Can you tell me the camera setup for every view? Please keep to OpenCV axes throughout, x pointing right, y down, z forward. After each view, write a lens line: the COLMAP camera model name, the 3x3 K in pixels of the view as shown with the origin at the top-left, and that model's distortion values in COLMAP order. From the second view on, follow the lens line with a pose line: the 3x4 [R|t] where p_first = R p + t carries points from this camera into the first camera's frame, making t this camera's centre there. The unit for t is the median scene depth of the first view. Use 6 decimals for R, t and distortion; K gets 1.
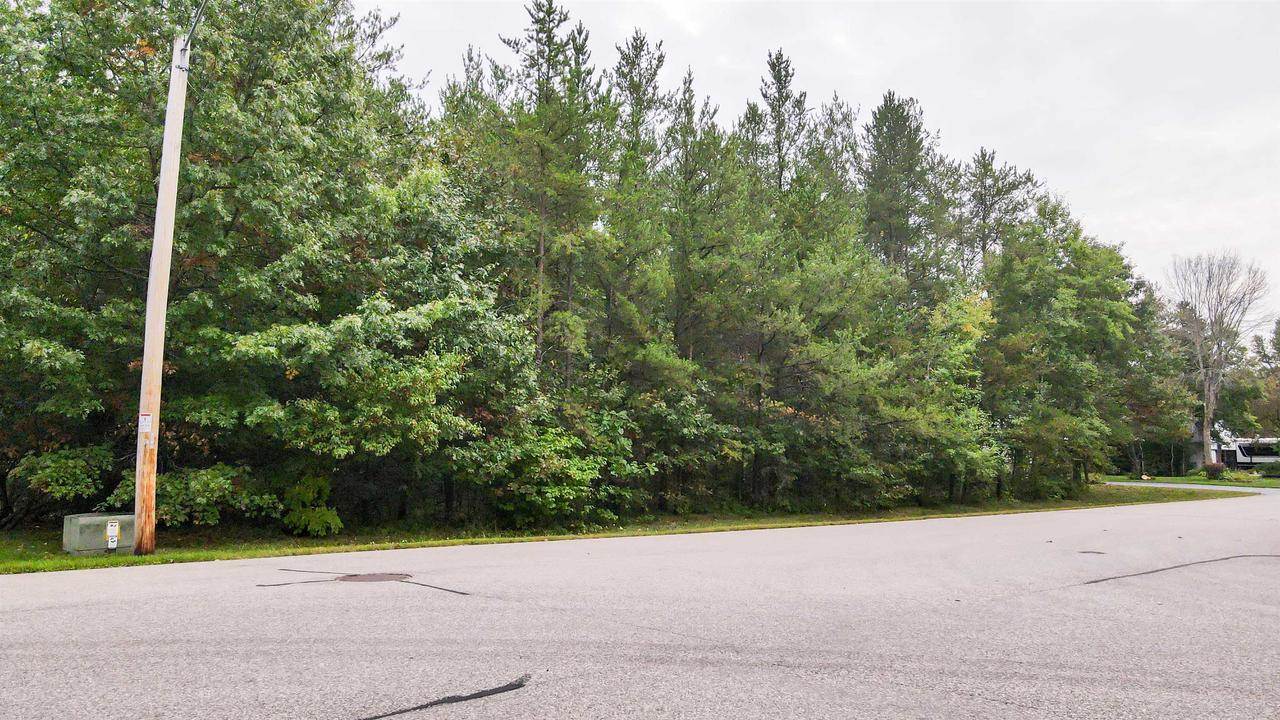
lens RADIAL K [[943.2, 0, 641.0], [0, 943.2, 352.4], [0, 0, 1]] dist [0.013545, 0.022625]
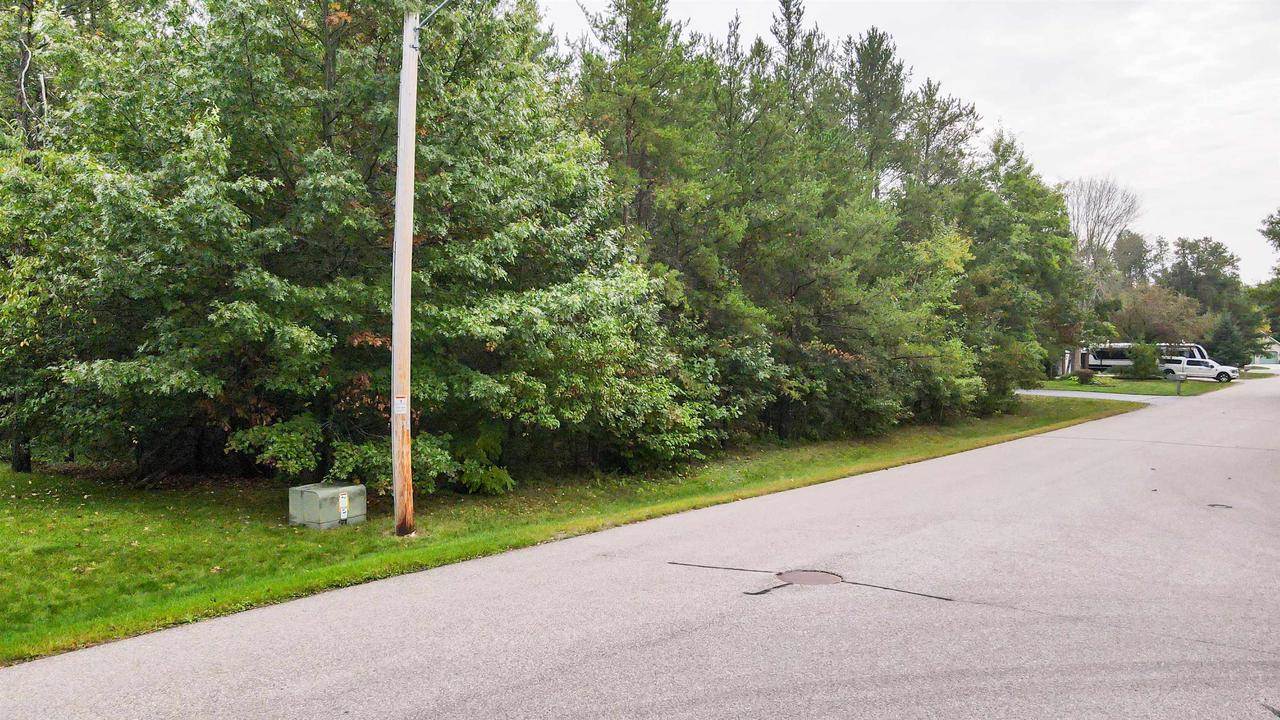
lens RADIAL K [[943.2, 0, 641.0], [0, 943.2, 352.4], [0, 0, 1]] dist [0.013545, 0.022625]
pose [[0.987389, -0.001521, 0.158306, -0.251046], [-0.016844, 0.993269, 0.114603, -0.061733], [-0.157414, -0.115824, 0.980717, -0.026888]]
